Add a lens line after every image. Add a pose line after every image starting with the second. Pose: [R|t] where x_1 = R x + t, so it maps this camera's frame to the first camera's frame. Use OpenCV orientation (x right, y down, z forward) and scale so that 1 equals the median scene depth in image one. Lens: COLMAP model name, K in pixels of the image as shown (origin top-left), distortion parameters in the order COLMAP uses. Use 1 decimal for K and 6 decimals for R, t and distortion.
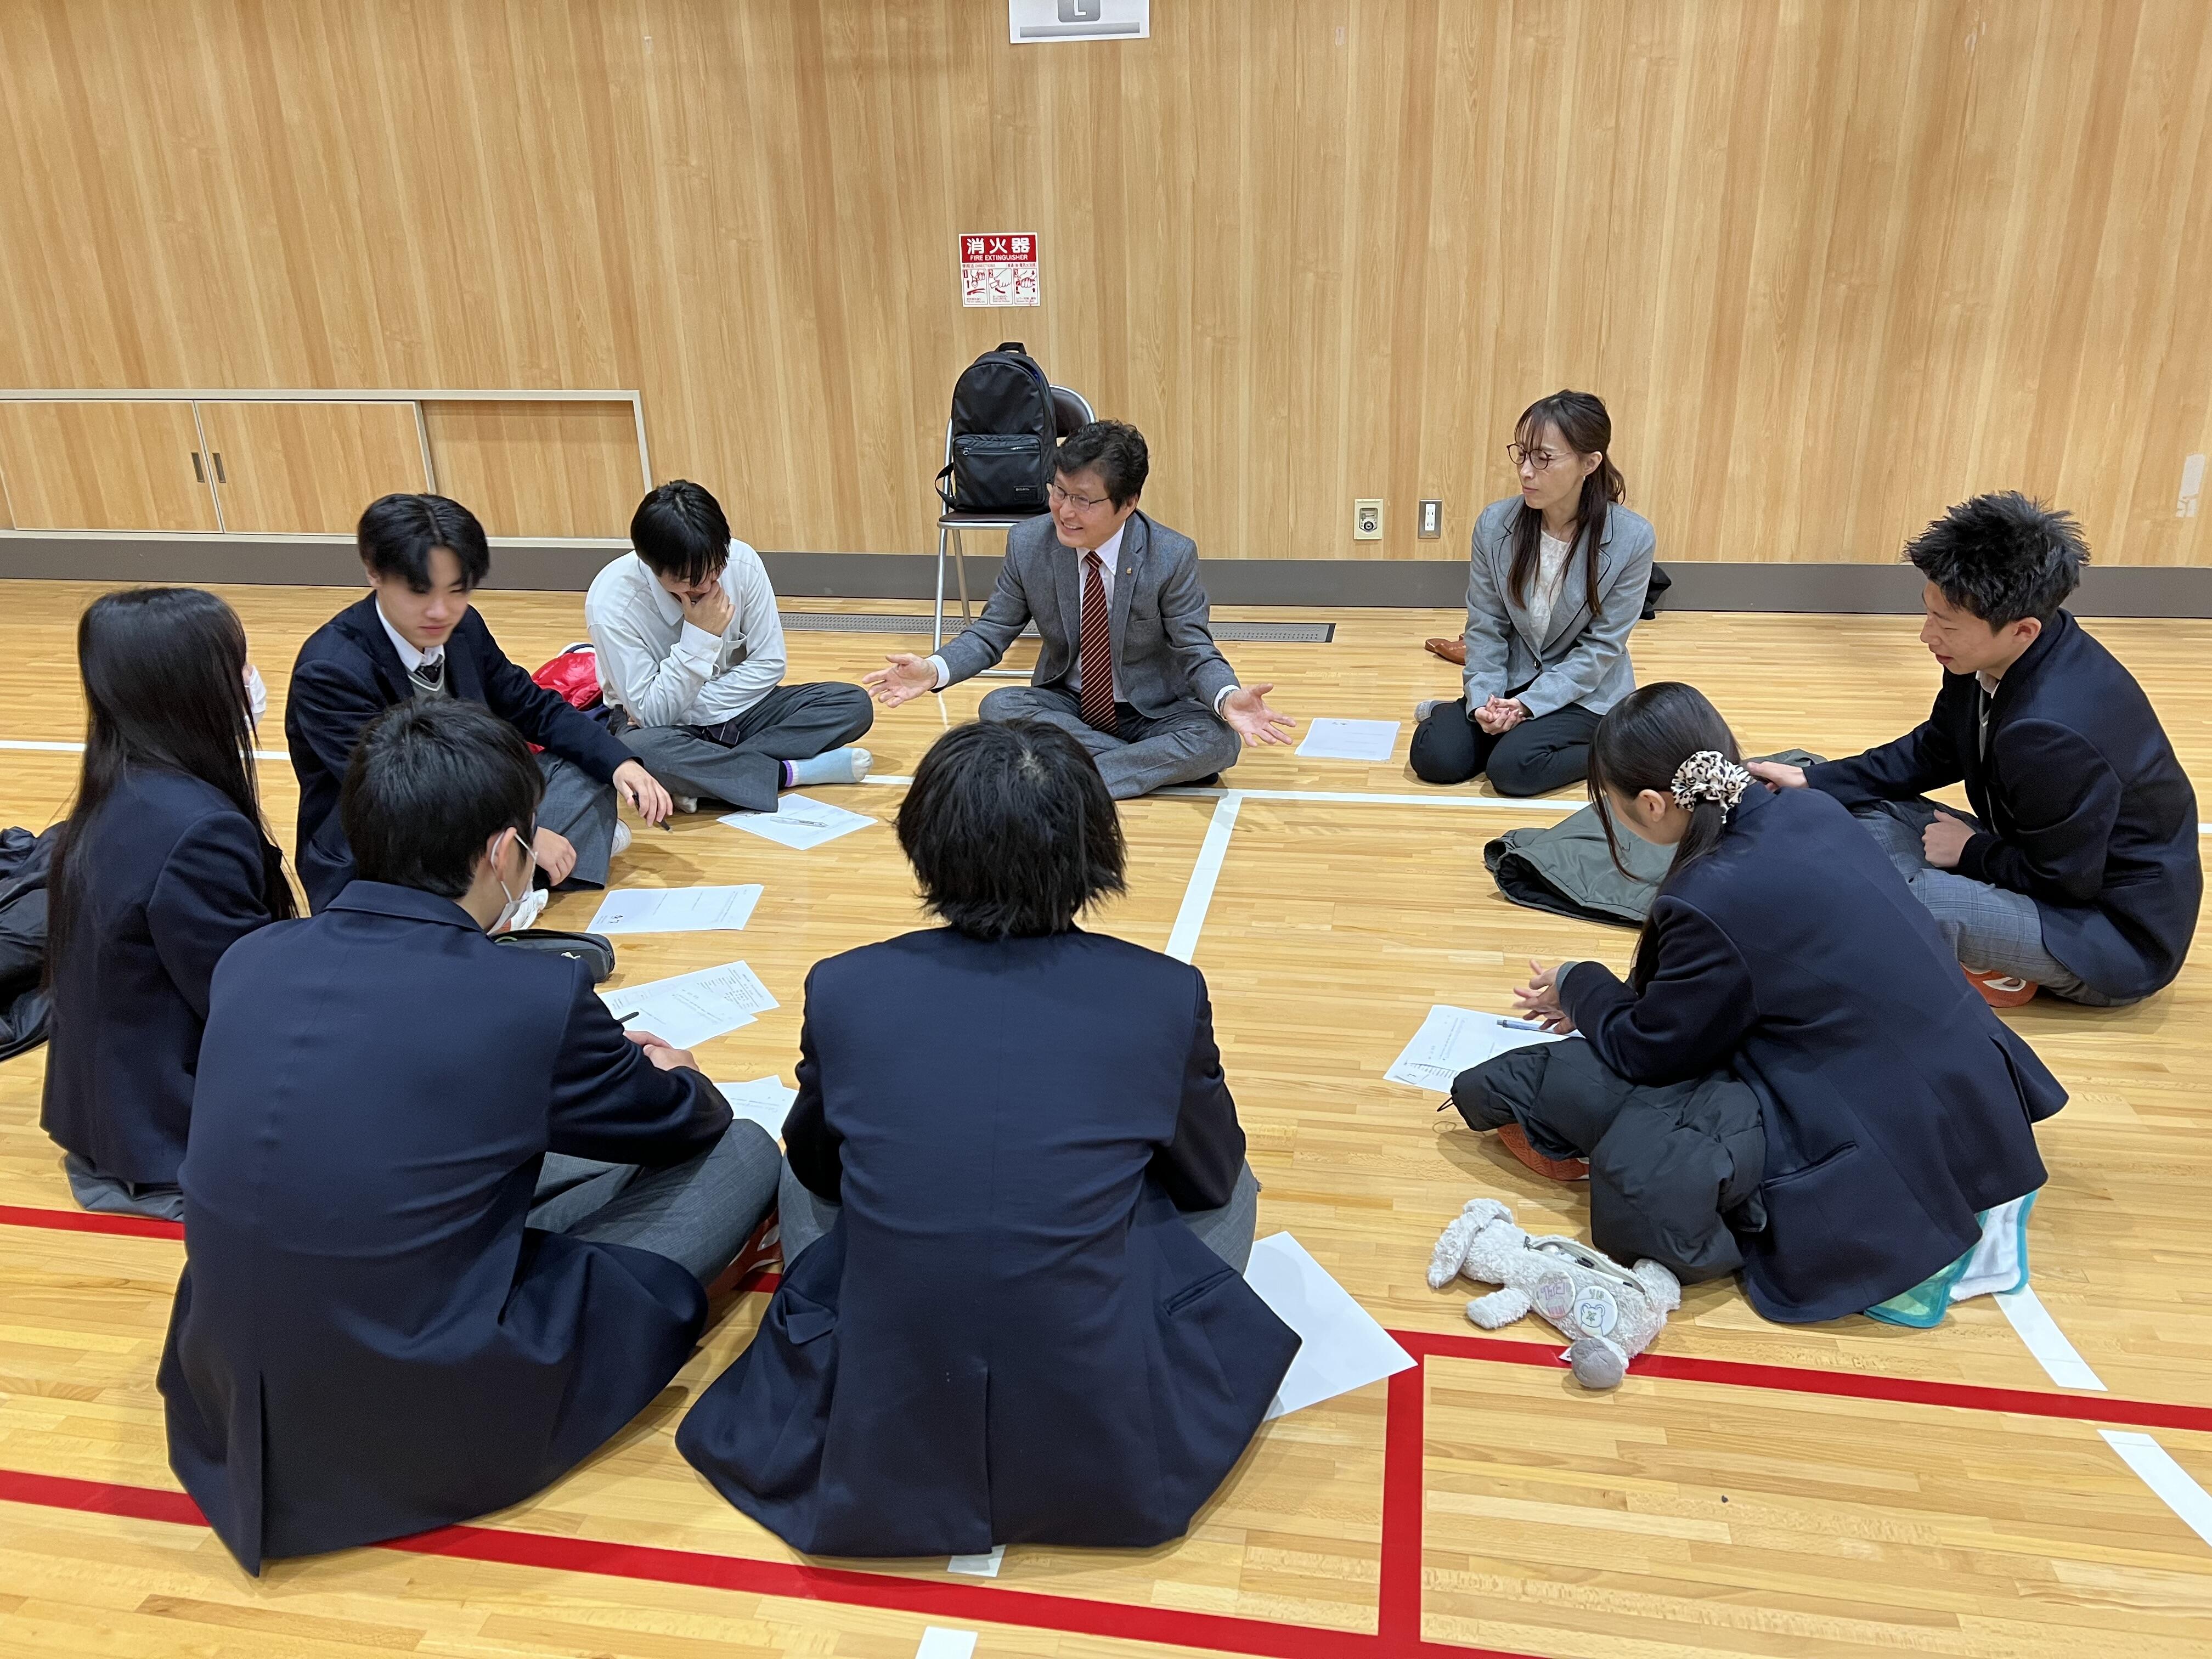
lens RADIAL K [[1669.3, 0, 1106.0], [0, 1669.3, 829.5], [0, 0, 1]] dist [0.043456, -0.002421]
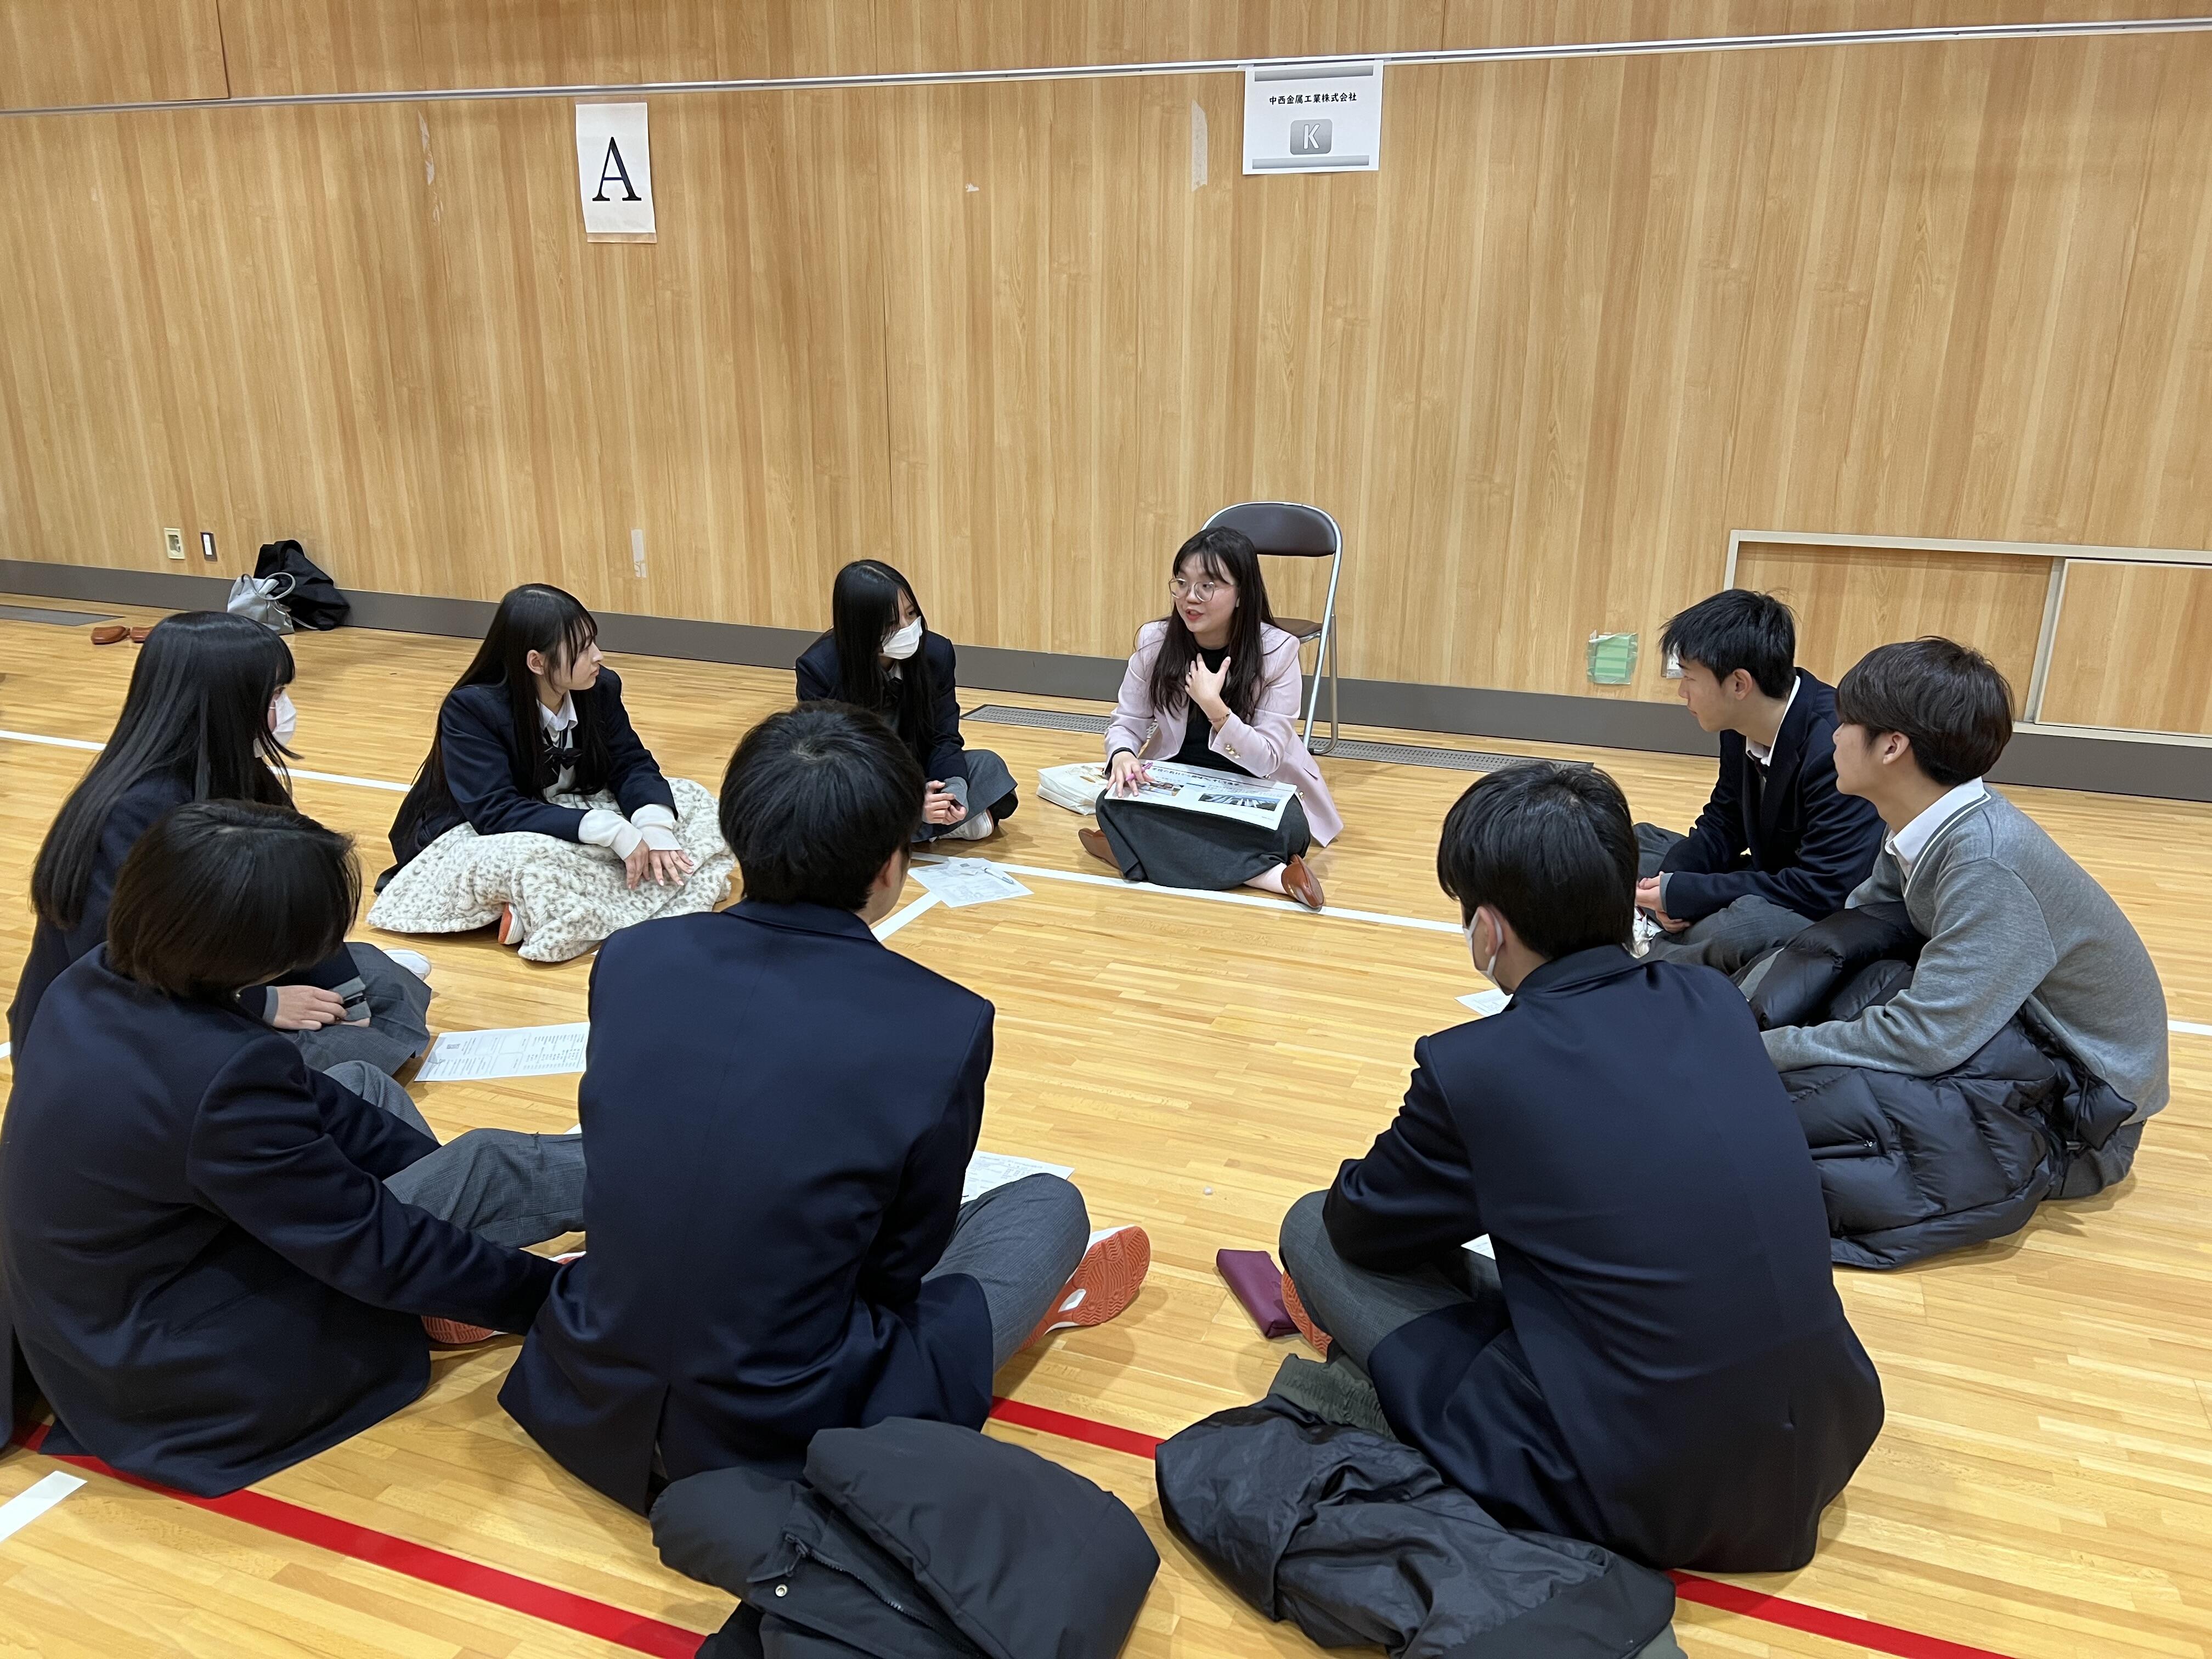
lens RADIAL K [[1715.4, 0, 1106.0], [0, 1715.4, 829.5], [0, 0, 1]] dist [0.031323, -0.002854]
pose [[0.981170, 0.087998, -0.171935, 1.139569], [-0.099883, 0.993083, -0.061725, 0.049752], [0.165314, 0.077736, 0.983173, -0.205410]]
